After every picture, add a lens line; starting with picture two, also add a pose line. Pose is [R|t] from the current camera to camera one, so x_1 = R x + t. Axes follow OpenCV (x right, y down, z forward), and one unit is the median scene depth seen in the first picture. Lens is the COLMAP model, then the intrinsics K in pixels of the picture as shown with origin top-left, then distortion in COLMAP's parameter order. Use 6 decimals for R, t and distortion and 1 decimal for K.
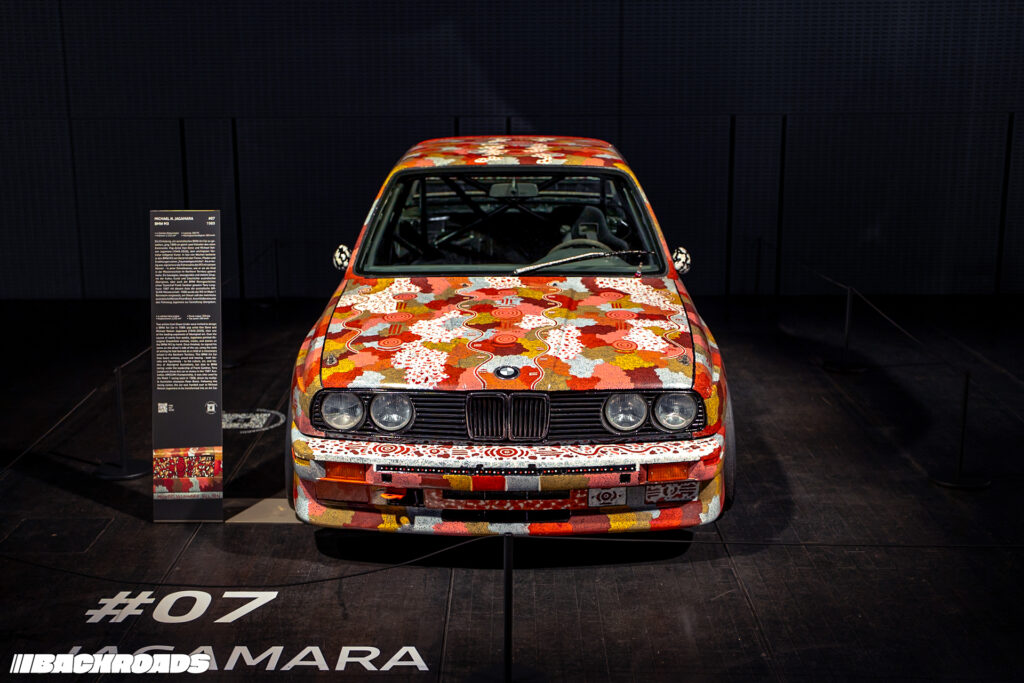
lens RADIAL K [[1318.1, 0, 512.0], [0, 1318.1, 341.5], [0, 0, 1]] dist [0.022698, 0.011453]
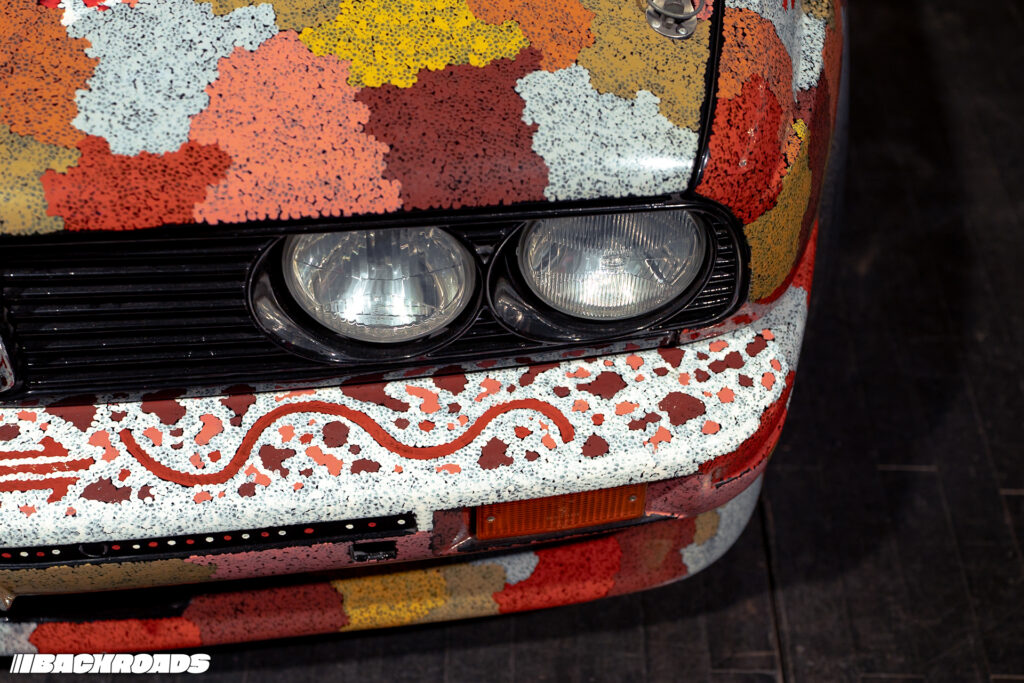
lens RADIAL K [[1318.1, 0, 512.0], [0, 1318.1, 341.5], [0, 0, 1]] dist [0.022698, 0.011453]
pose [[0.999727, 0.022562, -0.006014, 0.109314], [-0.015722, 0.840874, 0.541002, -0.055152], [0.017263, -0.540760, 0.841000, 0.807462]]
